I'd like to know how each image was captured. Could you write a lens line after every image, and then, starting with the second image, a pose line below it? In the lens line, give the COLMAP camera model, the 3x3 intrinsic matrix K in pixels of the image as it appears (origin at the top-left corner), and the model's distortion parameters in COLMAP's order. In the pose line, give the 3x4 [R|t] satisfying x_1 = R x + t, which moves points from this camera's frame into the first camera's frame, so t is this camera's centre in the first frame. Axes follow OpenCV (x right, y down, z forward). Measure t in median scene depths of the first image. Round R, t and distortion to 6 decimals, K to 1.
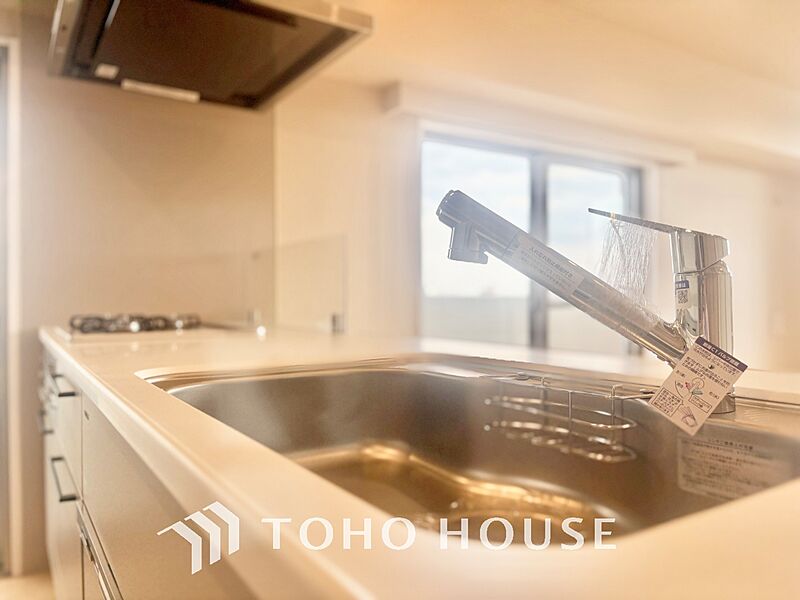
lens RADIAL K [[612.2, 0, 400.3], [0, 612.2, 299.6], [0, 0, 1]] dist [0.003779, 0.001760]
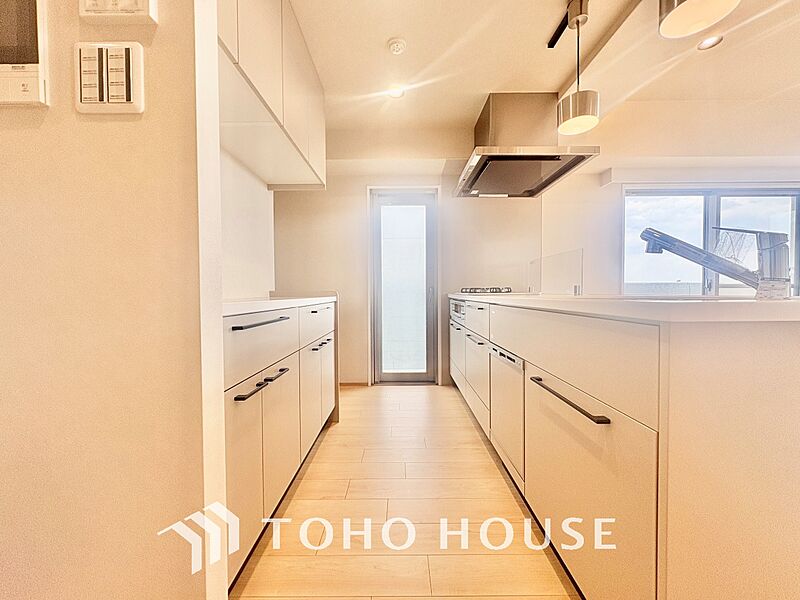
lens RADIAL K [[320.5, 0, 397.2], [0, 320.5, 293.5], [0, 0, 1]] dist [-0.000125, 0.000669]
pose [[0.842373, 0.005322, -0.538869, -0.028147], [-0.001515, 0.999971, 0.007507, 0.036421], [0.538893, -0.005507, 0.842356, -0.277131]]
